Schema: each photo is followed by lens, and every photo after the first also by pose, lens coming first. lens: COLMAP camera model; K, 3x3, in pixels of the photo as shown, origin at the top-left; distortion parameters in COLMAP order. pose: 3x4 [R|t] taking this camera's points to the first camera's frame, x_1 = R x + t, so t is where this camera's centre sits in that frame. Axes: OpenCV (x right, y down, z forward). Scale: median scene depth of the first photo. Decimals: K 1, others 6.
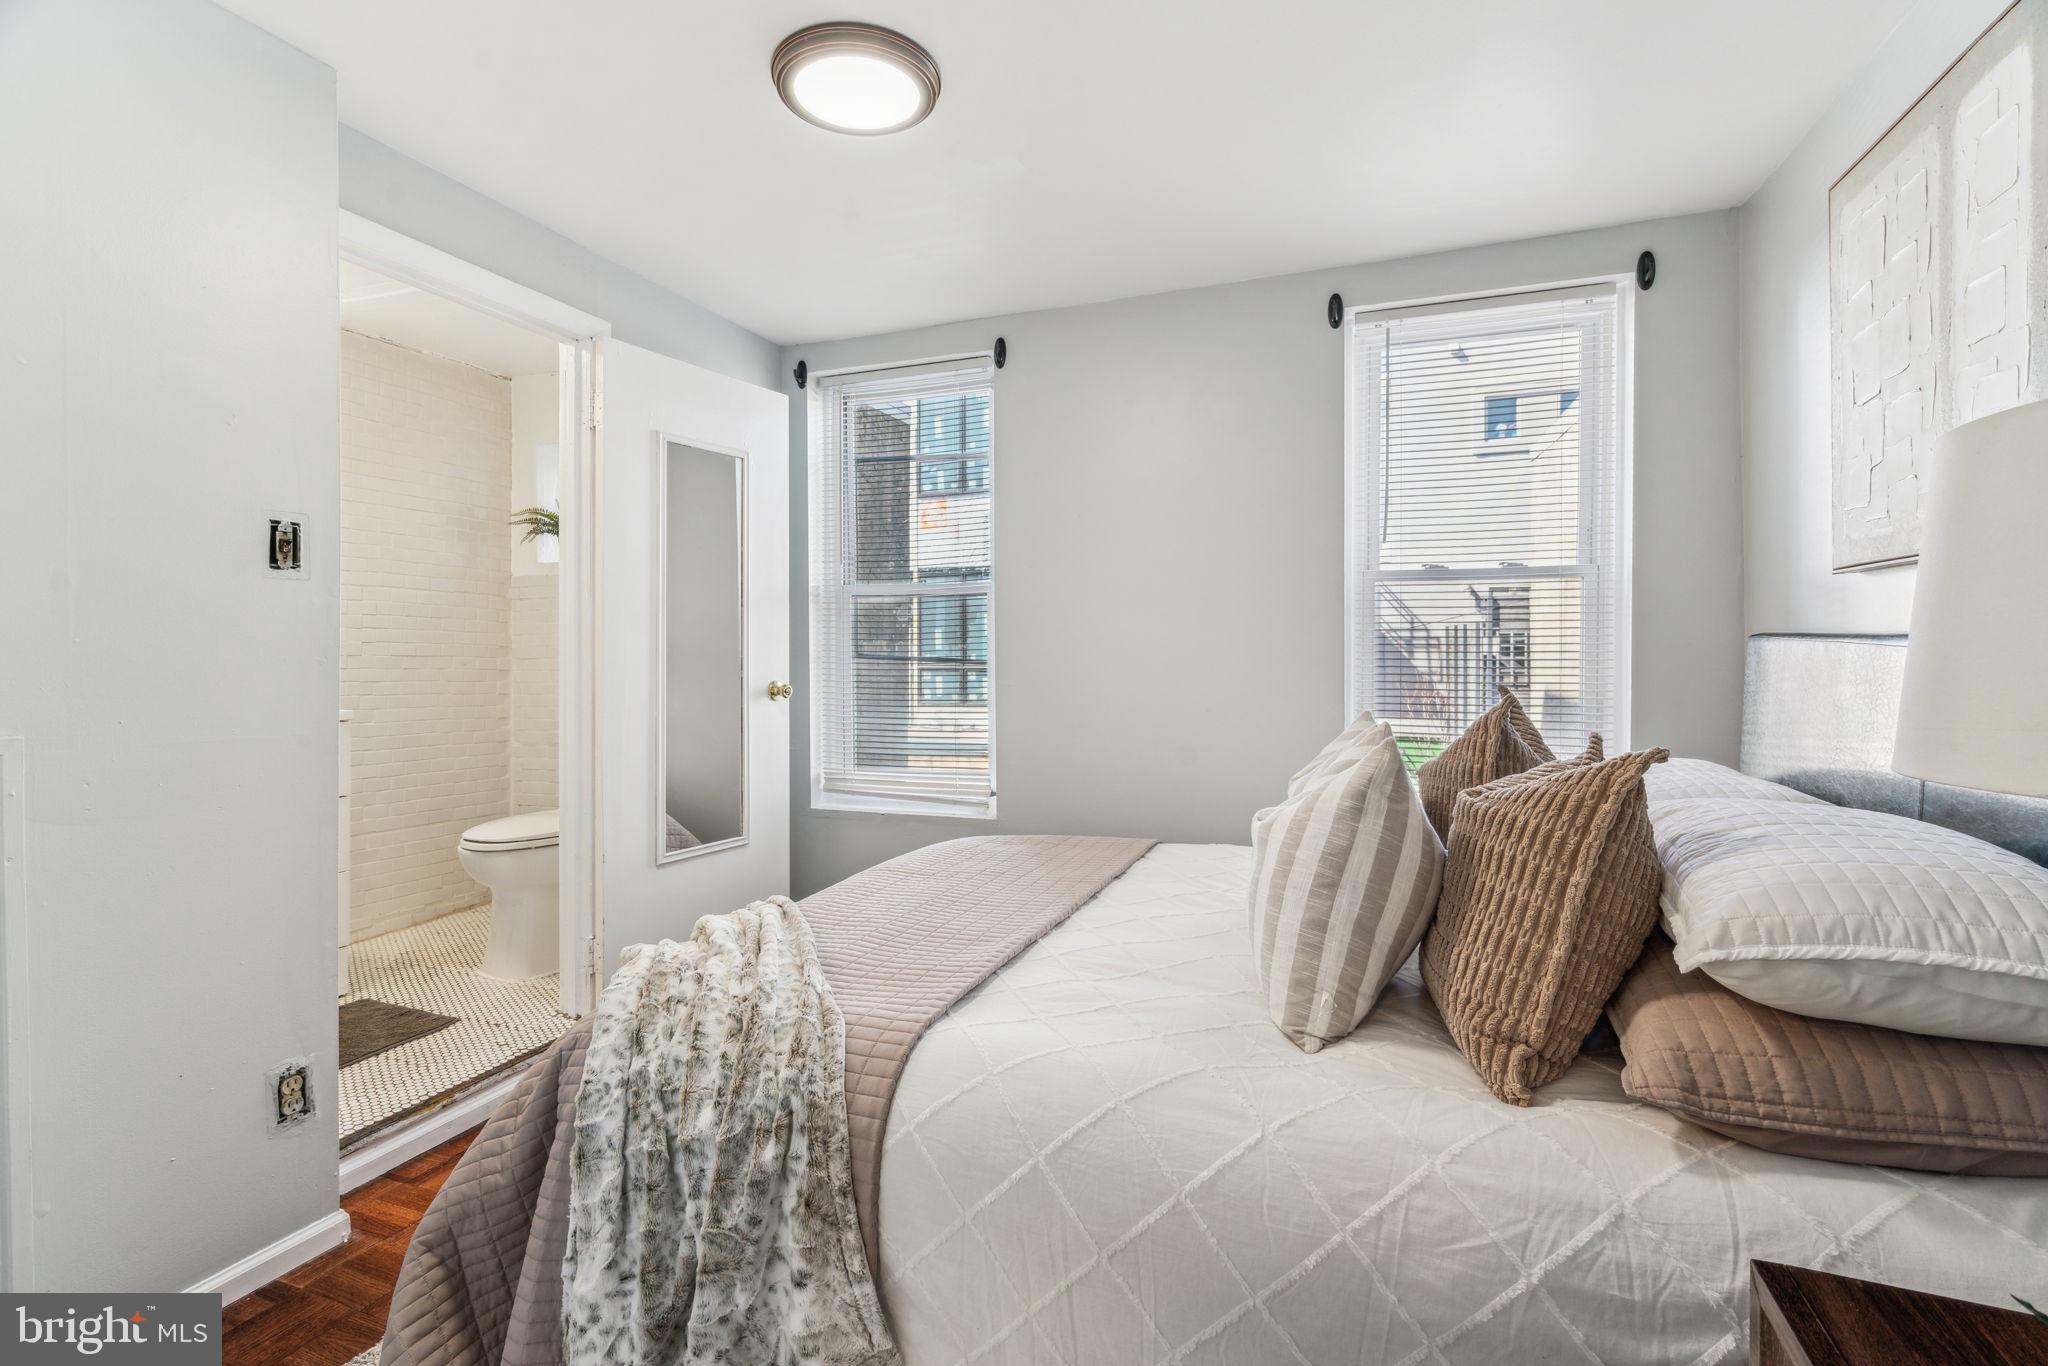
lens RADIAL K [[929.6, 0, 1024.0], [0, 929.6, 683.0], [0, 0, 1]] dist [-0.002854, 0.000450]
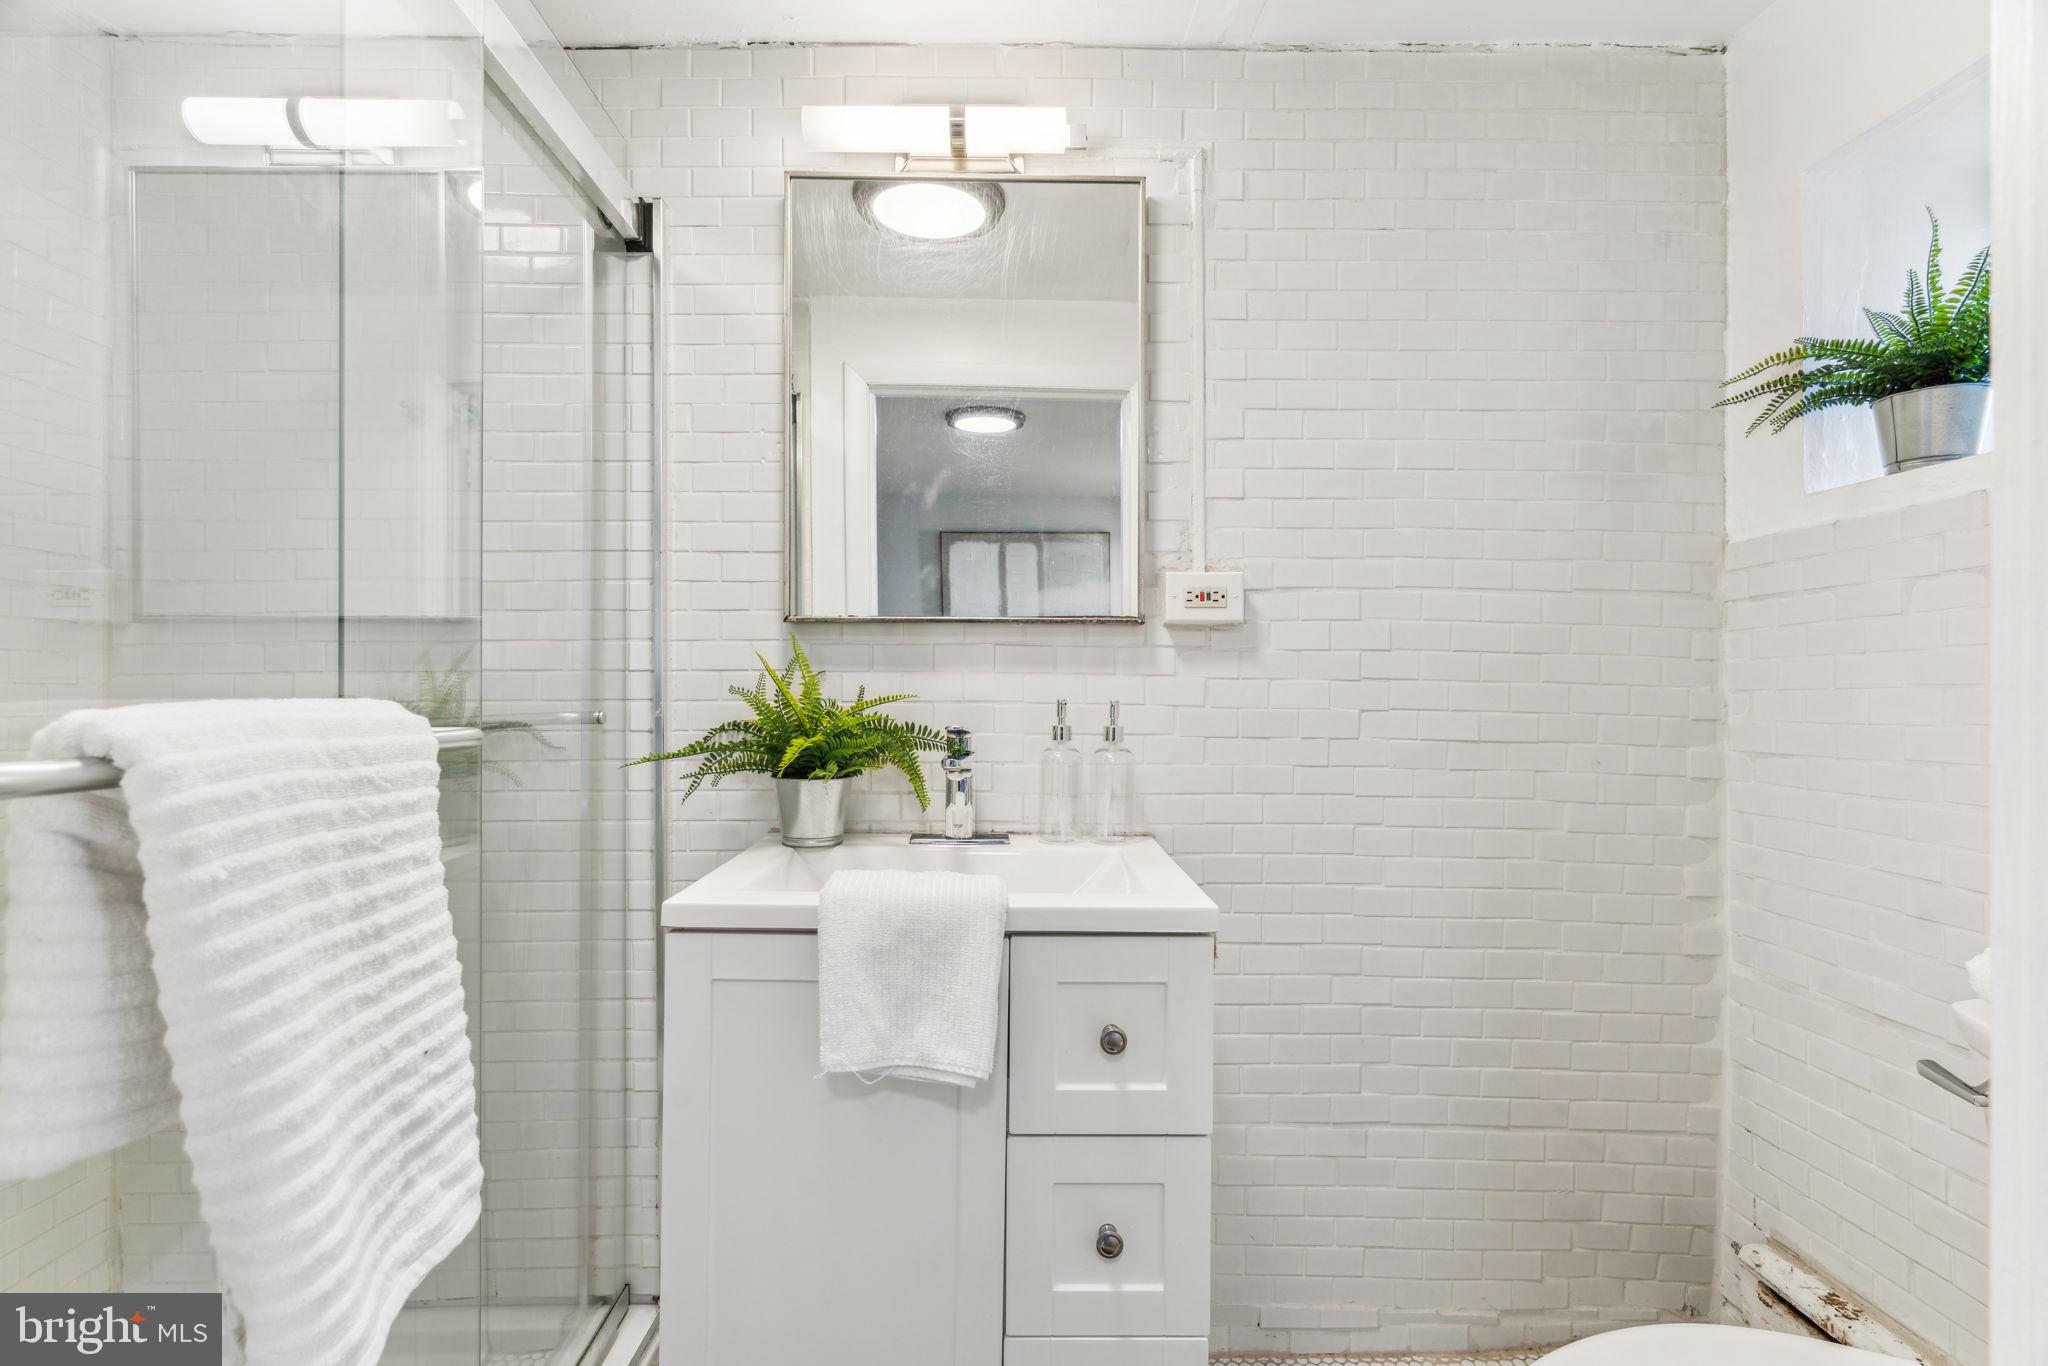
lens RADIAL K [[929.6, 0, 1024.0], [0, 929.6, 683.0], [0, 0, 1]] dist [-0.002854, 0.000450]
pose [[0.372781, -0.012977, -0.927829, -0.297500], [-0.020214, 0.999551, -0.022101, -0.040302], [0.927699, 0.026994, 0.372352, 0.576637]]
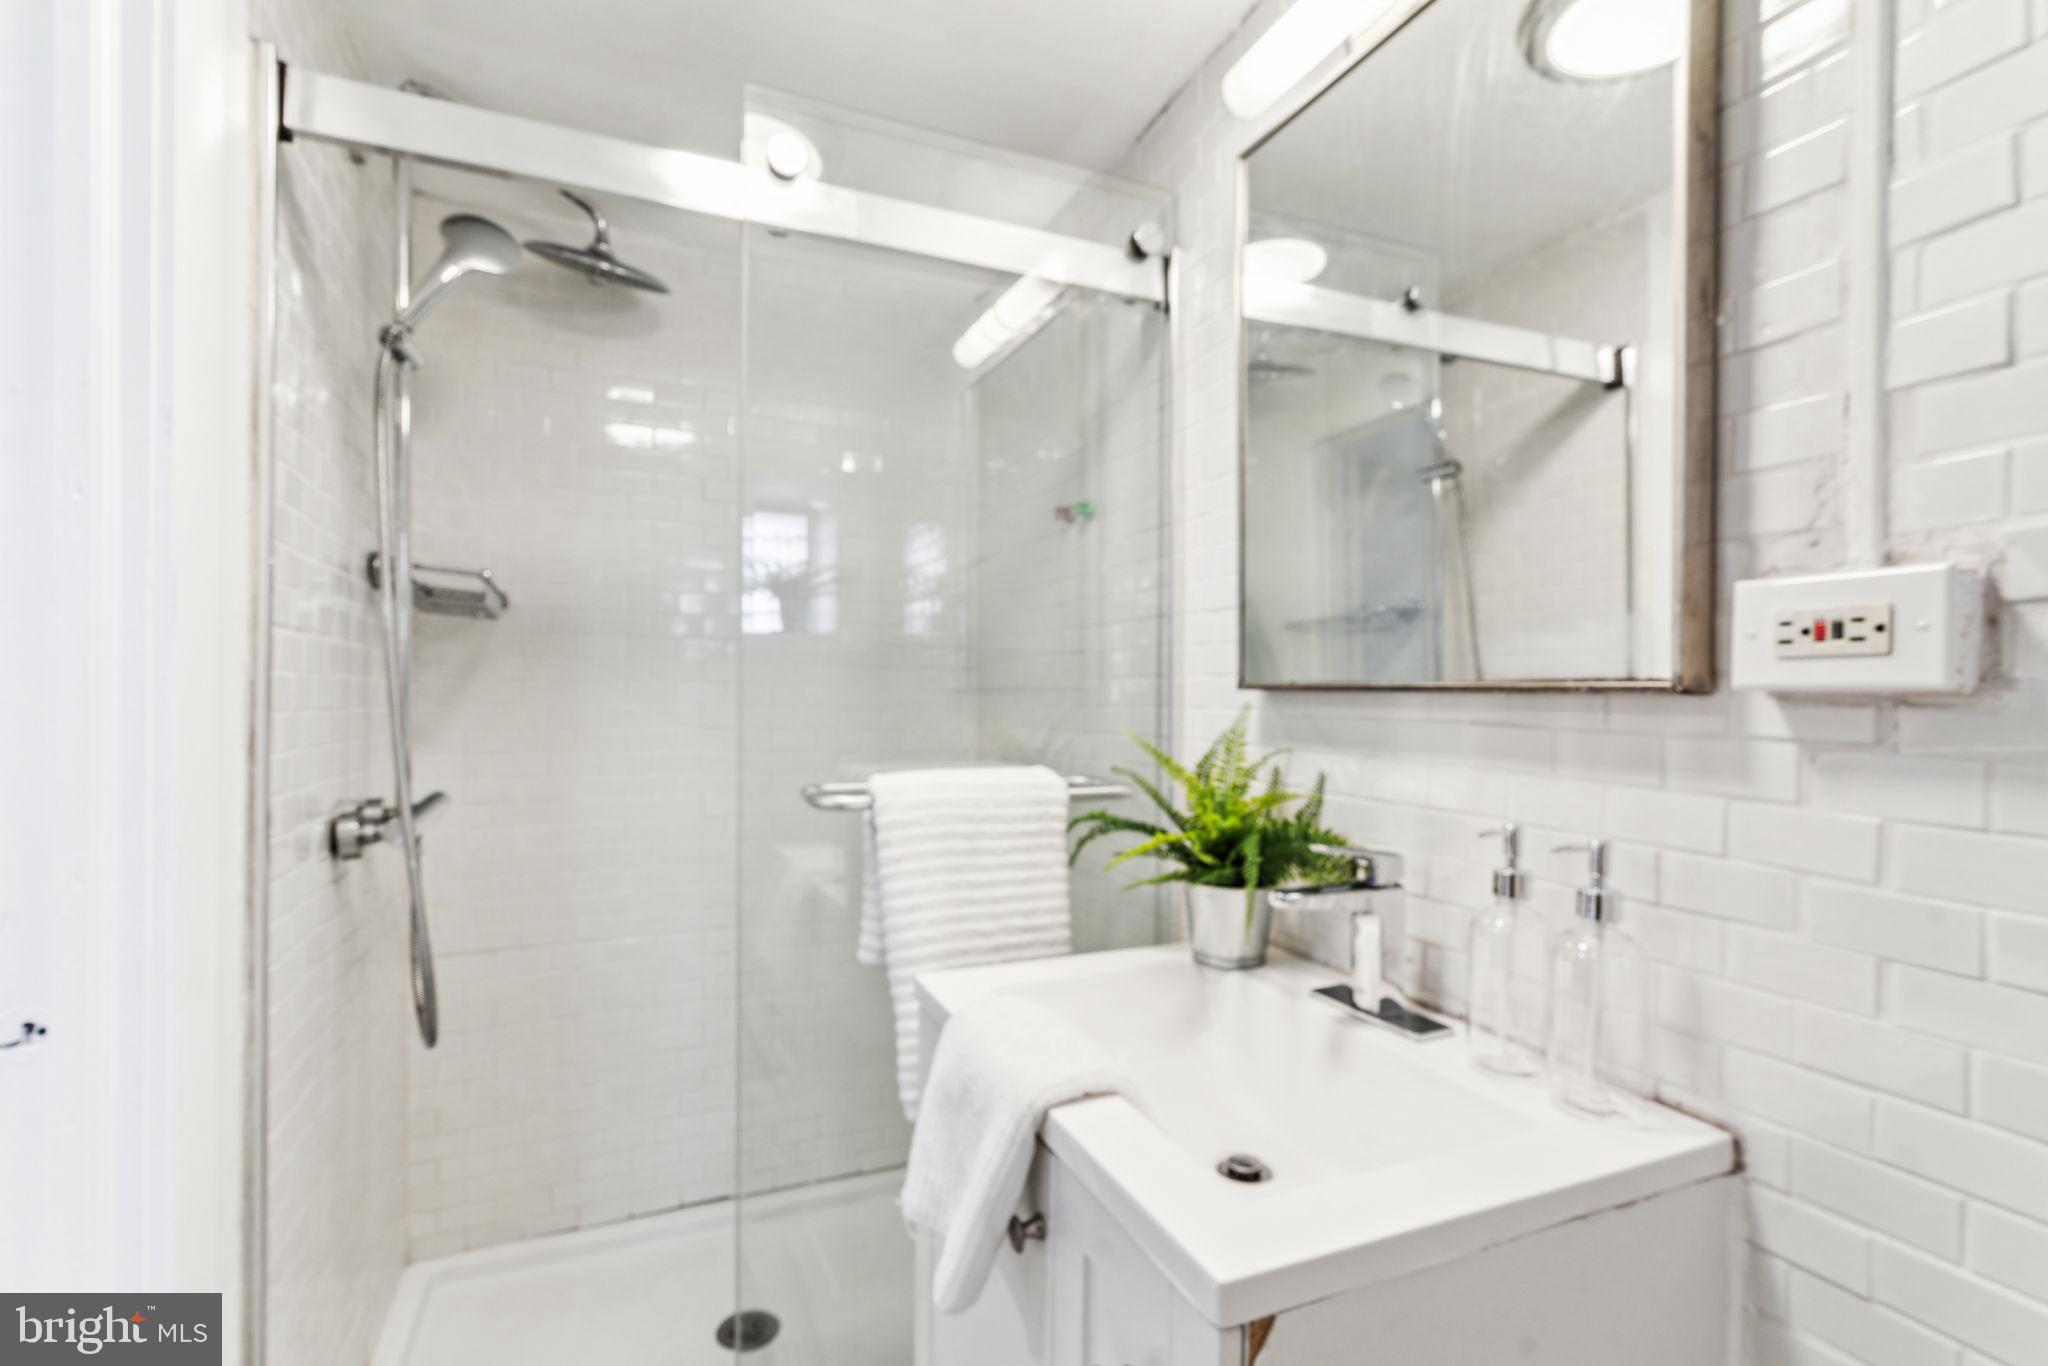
lens RADIAL K [[929.6, 0, 1024.0], [0, 929.6, 683.0], [0, 0, 1]] dist [-0.002854, 0.000450]
pose [[-0.733516, -0.021844, -0.679321, -0.407766], [-0.032995, 0.999449, 0.003490, -0.072017], [0.678871, 0.024975, -0.733833, 0.807632]]
